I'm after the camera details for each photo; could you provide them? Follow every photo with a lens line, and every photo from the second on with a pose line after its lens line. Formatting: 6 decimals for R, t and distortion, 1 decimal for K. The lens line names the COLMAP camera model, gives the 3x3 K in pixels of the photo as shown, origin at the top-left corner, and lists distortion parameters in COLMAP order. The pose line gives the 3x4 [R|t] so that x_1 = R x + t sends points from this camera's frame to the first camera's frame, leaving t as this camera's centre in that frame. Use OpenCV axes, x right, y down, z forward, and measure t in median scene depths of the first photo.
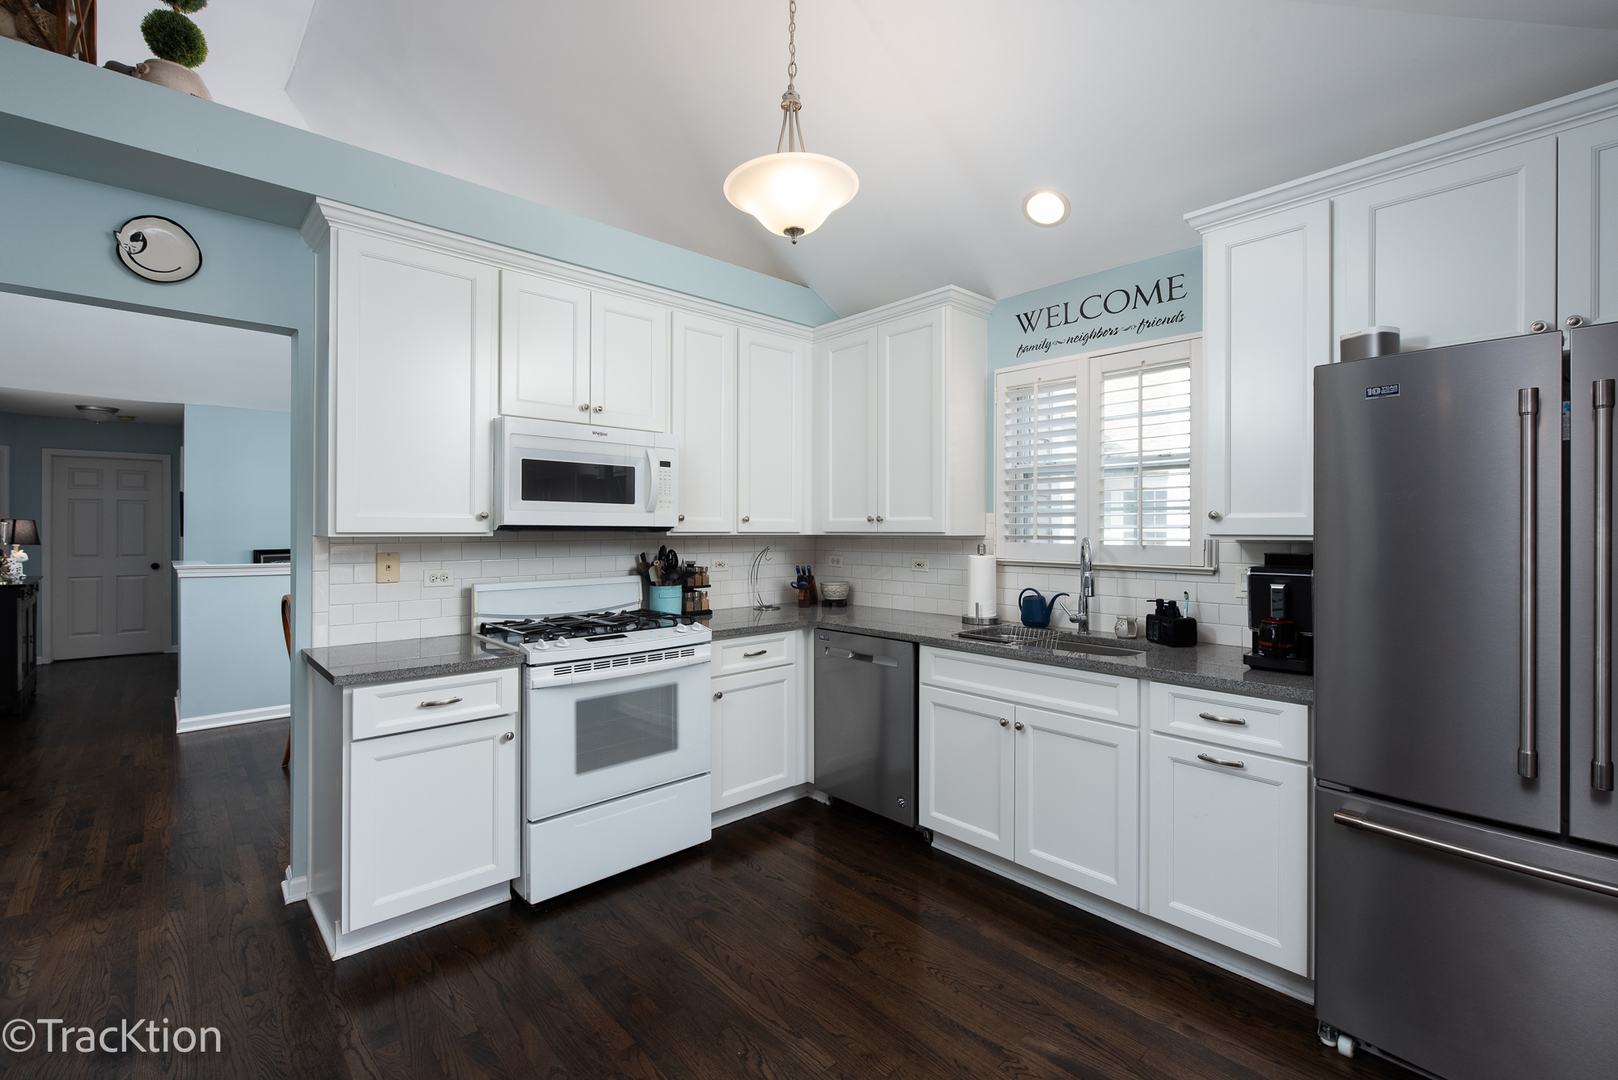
lens RADIAL K [[707.2, 0, 804.9], [0, 707.2, 529.1], [0, 0, 1]] dist [0.002794, 0.000024]
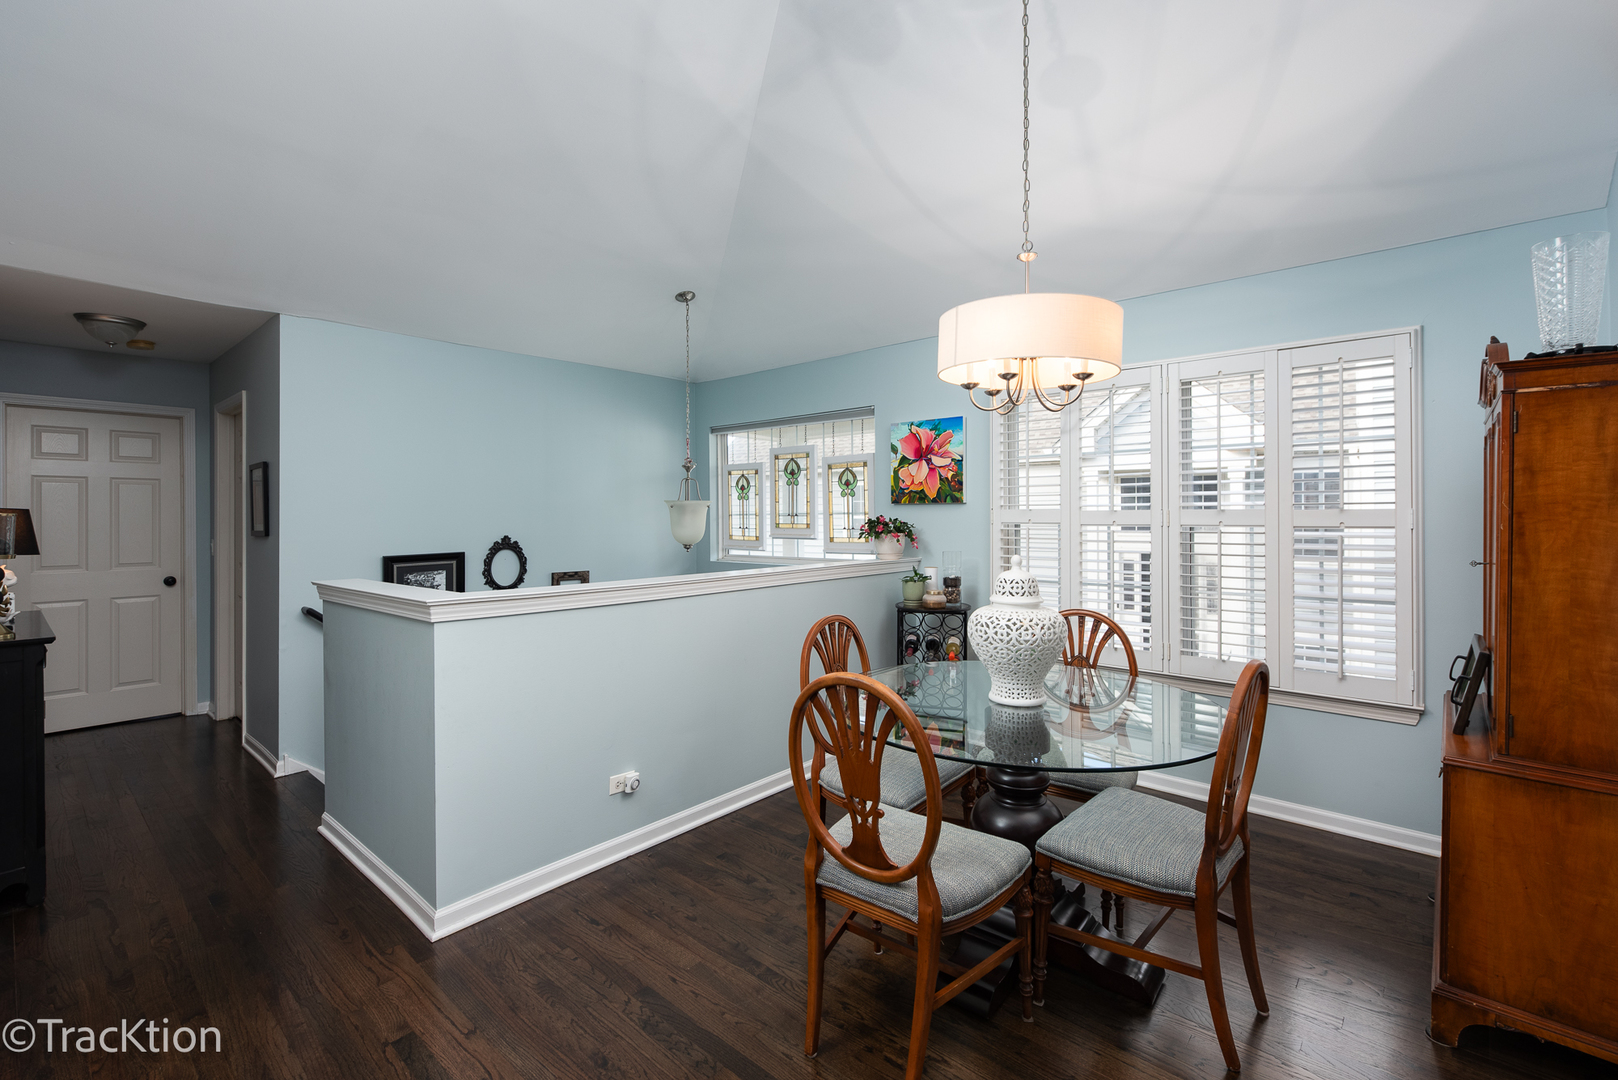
lens RADIAL K [[707.4, 0, 808.5], [0, 707.4, 523.7], [0, 0, 1]] dist [0.006545, -0.000694]
pose [[0.994069, -0.006950, 0.108531, -1.027269], [0.006379, 0.999964, 0.005611, -0.000766], [-0.108566, -0.004885, 0.994077, 0.736077]]
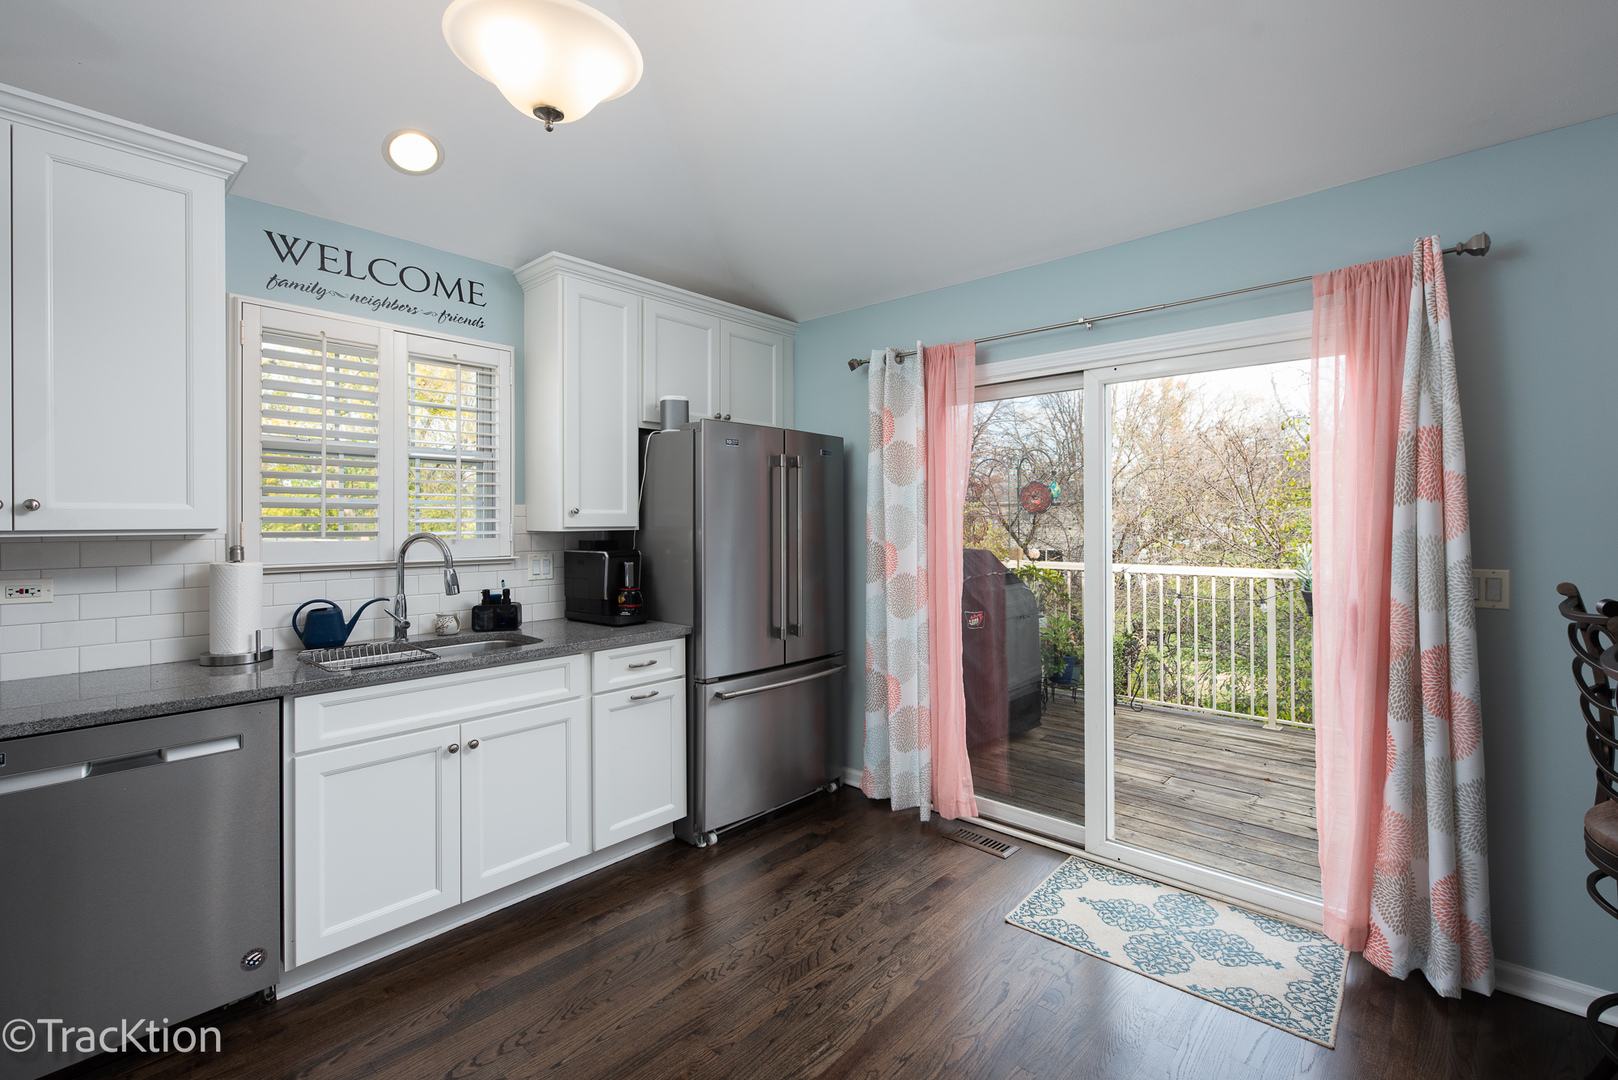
lens RADIAL K [[707.4, 0, 808.5], [0, 707.4, 523.7], [0, 0, 1]] dist [0.006545, -0.000694]
pose [[-0.093614, -0.004545, 0.995598, -0.531814], [0.001536, 0.999988, 0.004710, -0.002636], [-0.995607, 0.001970, -0.093606, 0.561539]]
